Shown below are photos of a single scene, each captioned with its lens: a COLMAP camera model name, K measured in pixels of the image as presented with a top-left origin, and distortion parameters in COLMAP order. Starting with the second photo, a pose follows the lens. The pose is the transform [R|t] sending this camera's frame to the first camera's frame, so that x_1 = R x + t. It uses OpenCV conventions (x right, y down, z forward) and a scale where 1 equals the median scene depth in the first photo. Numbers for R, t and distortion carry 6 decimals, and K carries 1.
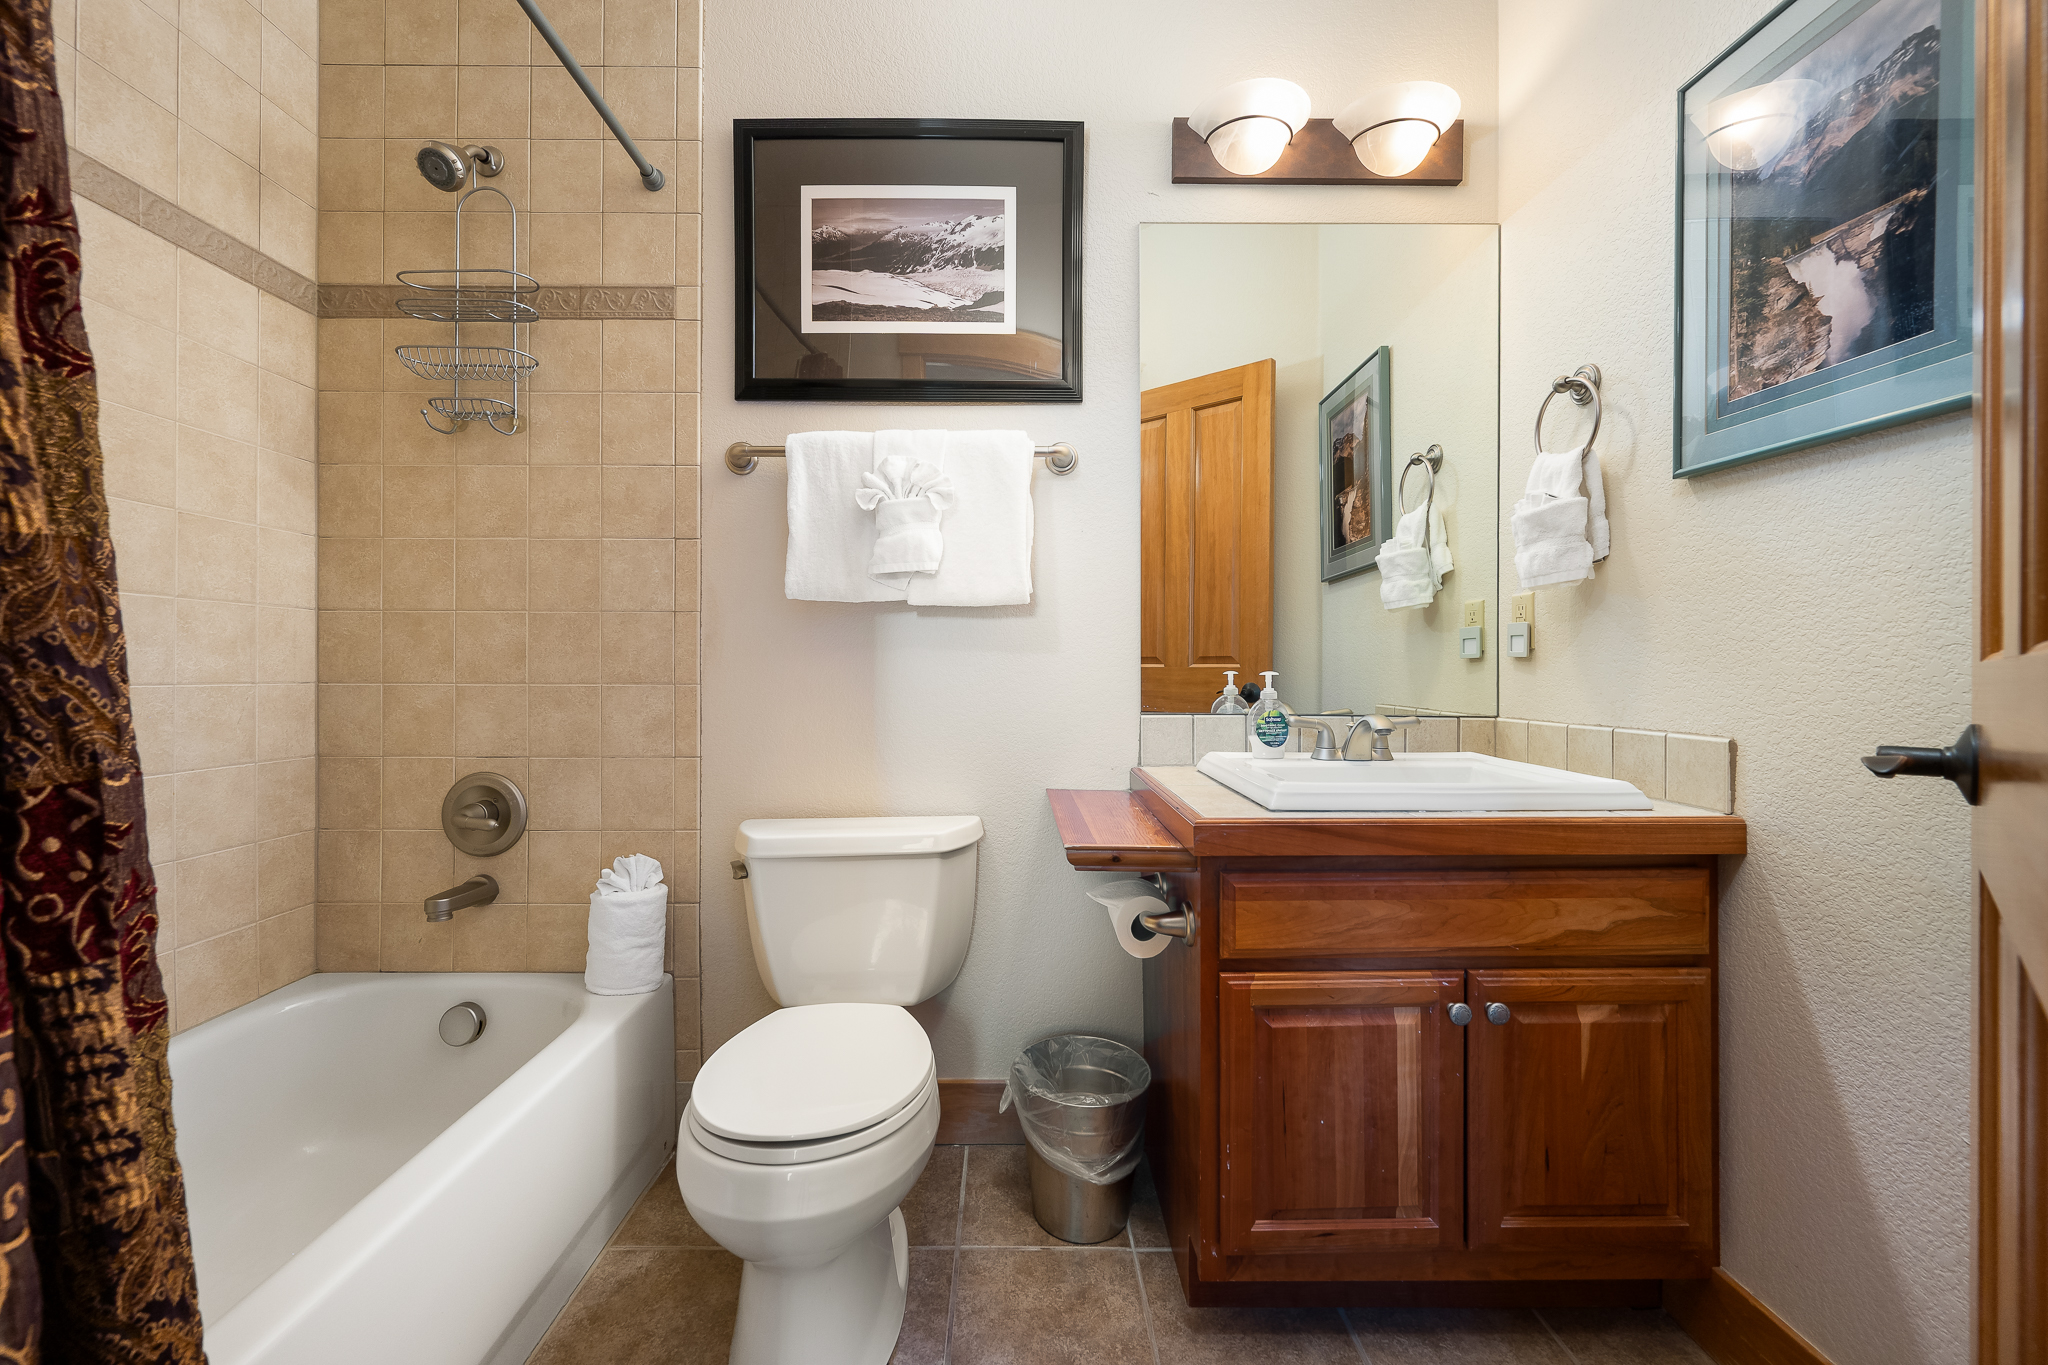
lens RADIAL K [[881.3, 0, 1026.4], [0, 881.3, 676.4], [0, 0, 1]] dist [-0.004487, -0.000151]
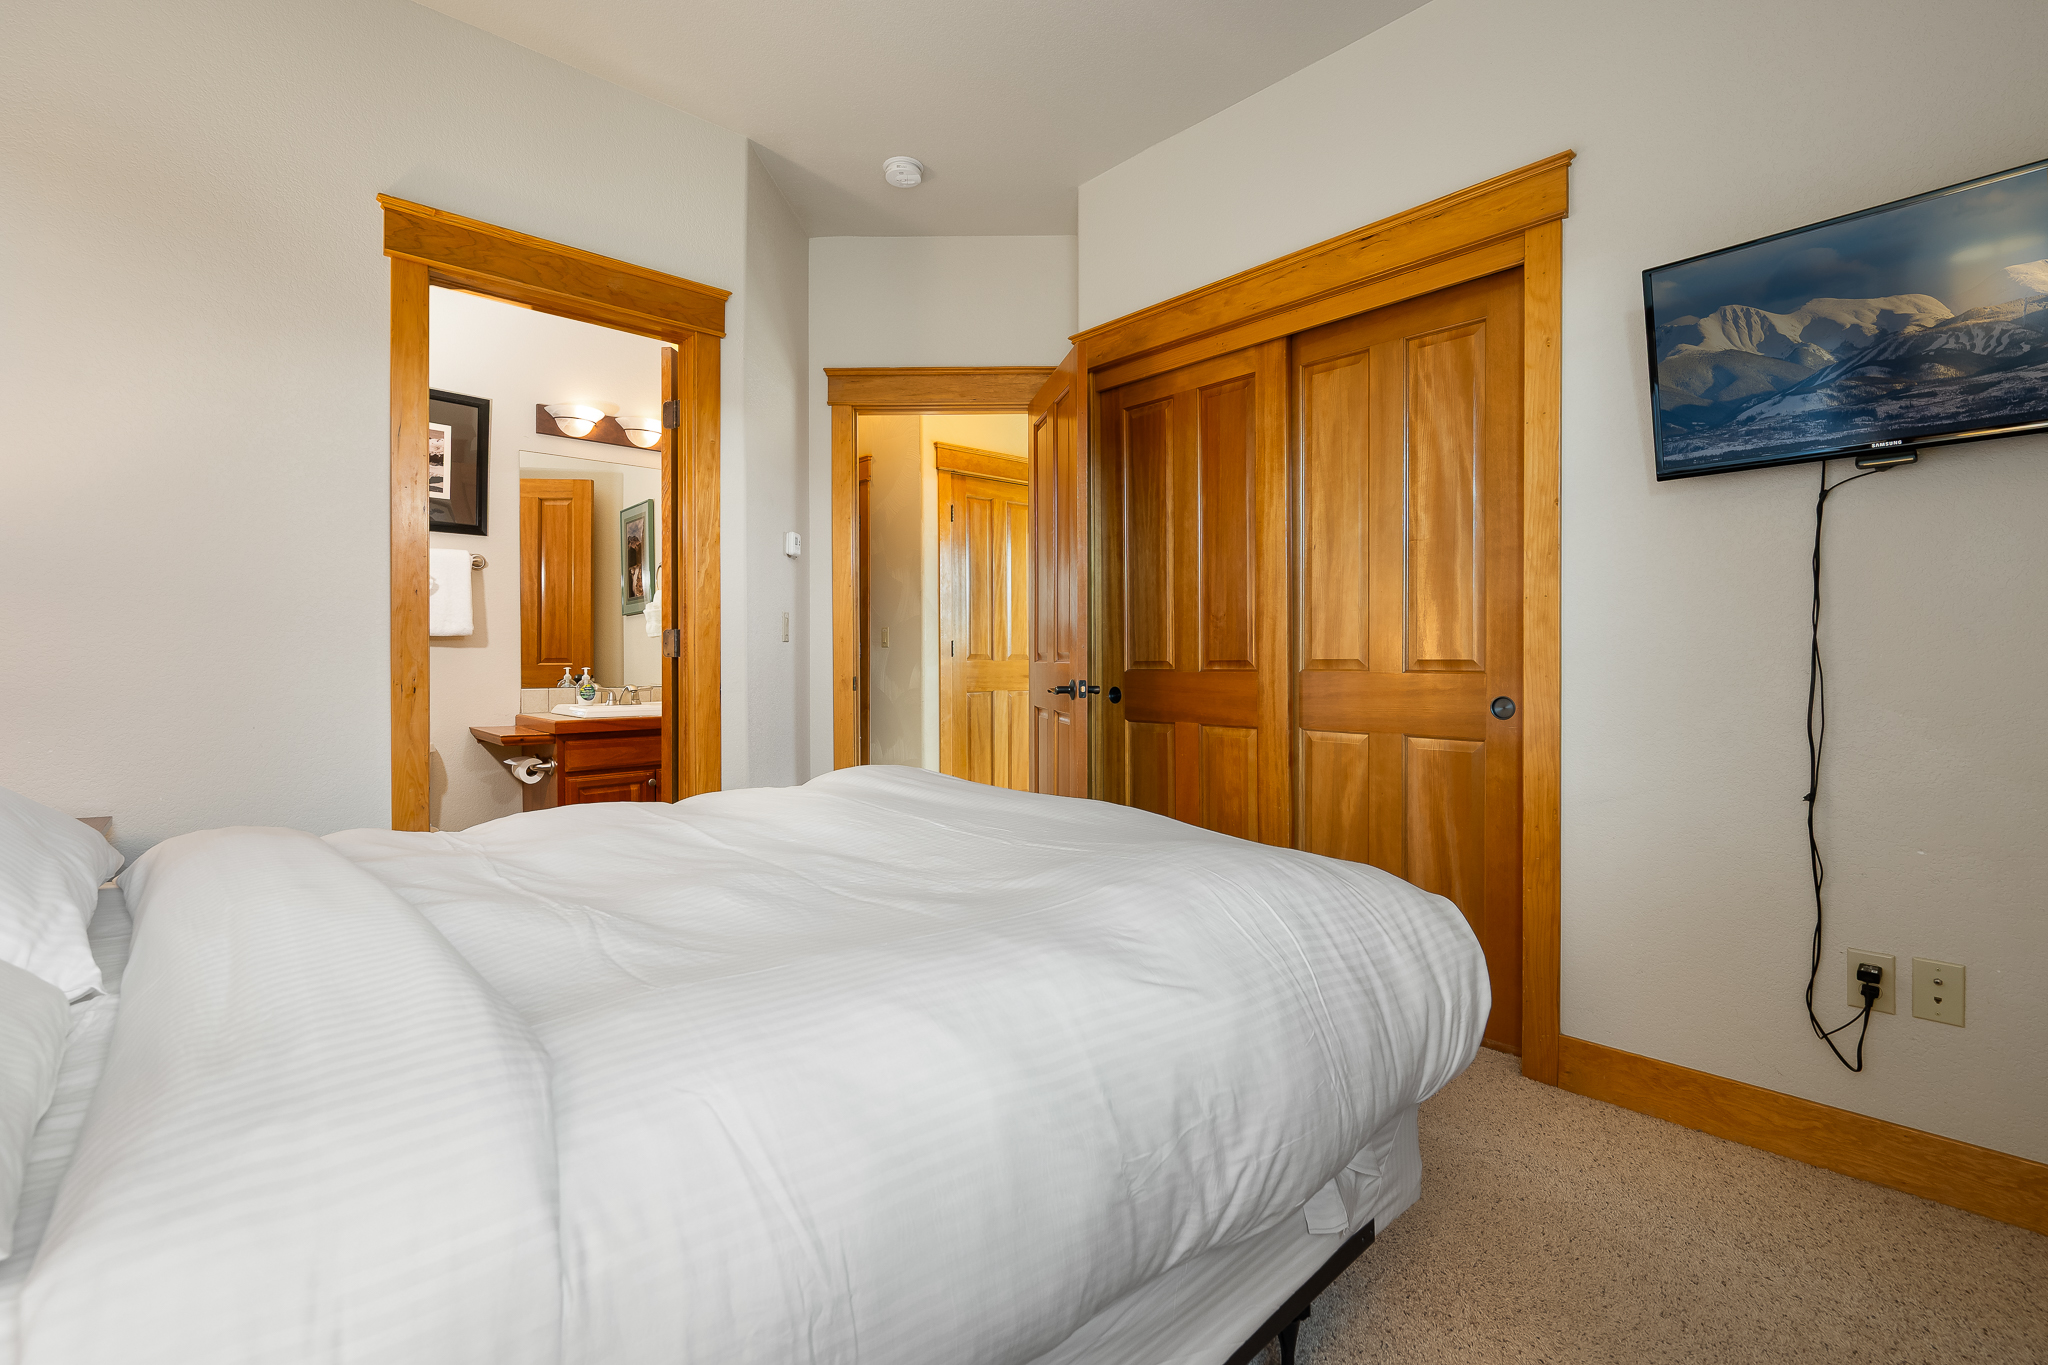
lens RADIAL K [[892.1, 0, 1016.0], [0, 892.1, 660.1], [0, 0, 1]] dist [-0.020923, -0.000256]
pose [[0.760794, -0.003409, 0.648984, -0.339585], [0.004590, 0.999989, -0.000128, -0.019003], [-0.648977, 0.003076, 0.760802, -1.356890]]
